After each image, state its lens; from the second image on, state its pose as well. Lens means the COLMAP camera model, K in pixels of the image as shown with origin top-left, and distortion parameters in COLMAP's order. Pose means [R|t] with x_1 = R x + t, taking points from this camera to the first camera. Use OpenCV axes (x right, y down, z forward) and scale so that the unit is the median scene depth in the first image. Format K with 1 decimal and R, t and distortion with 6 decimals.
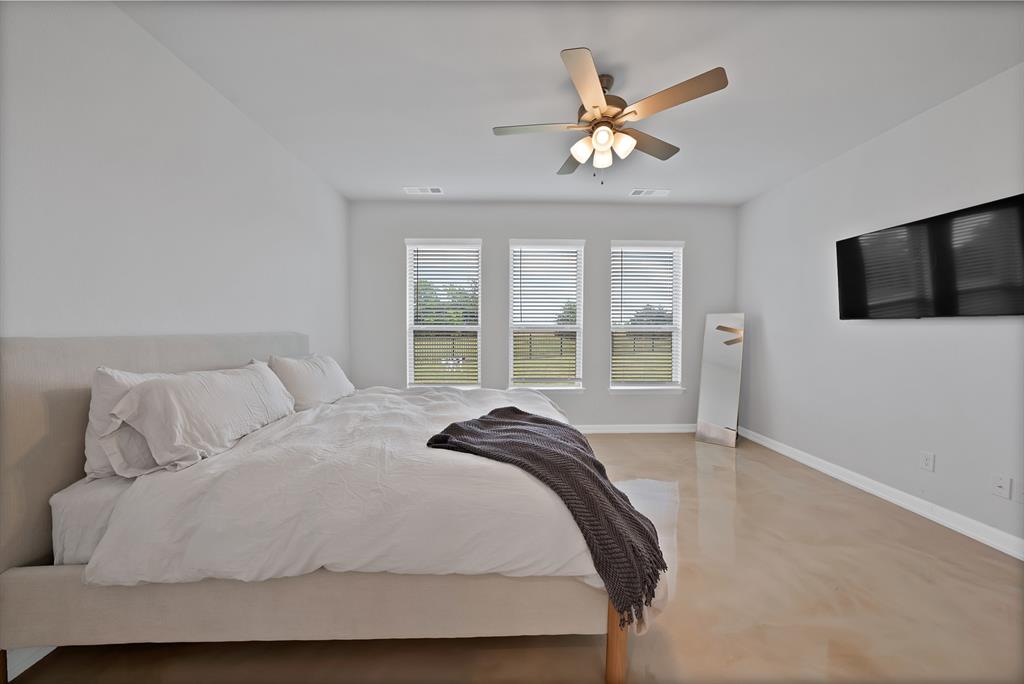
lens RADIAL K [[356.8, 0, 511.4], [0, 356.8, 331.3], [0, 0, 1]] dist [-0.020759, 0.000153]
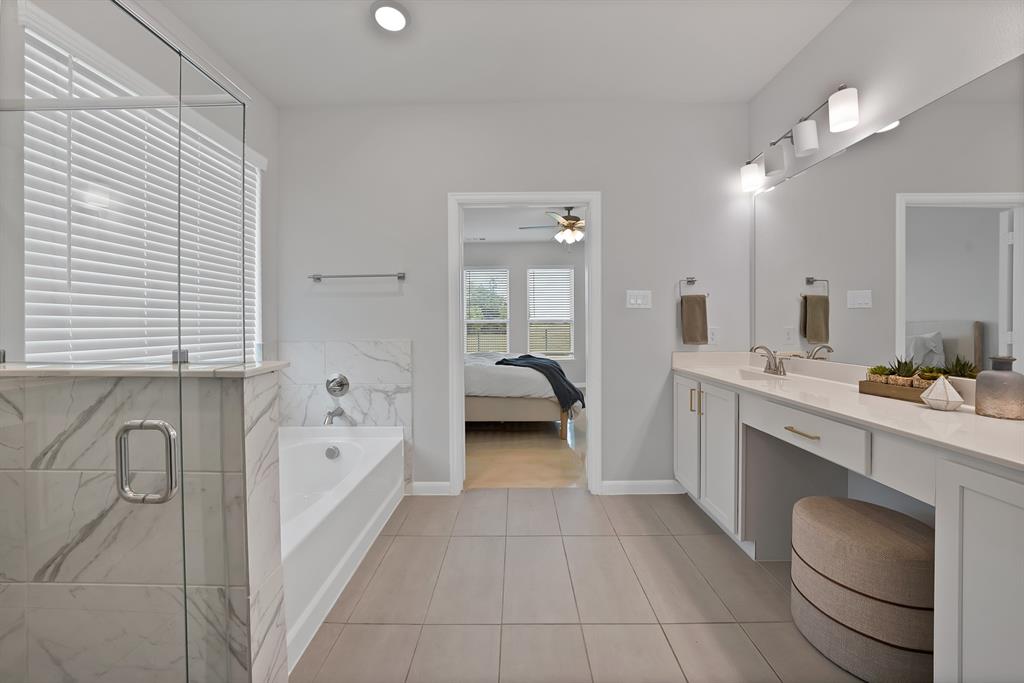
lens RADIAL K [[373.9, 0, 516.0], [0, 373.9, 330.0], [0, 0, 1]] dist [-0.000531, 0.000211]
pose [[0.999386, -0.003716, -0.034833, 0.006144], [0.003884, 0.999981, 0.004733, 0.050176], [0.034815, -0.004865, 0.999382, -1.384395]]
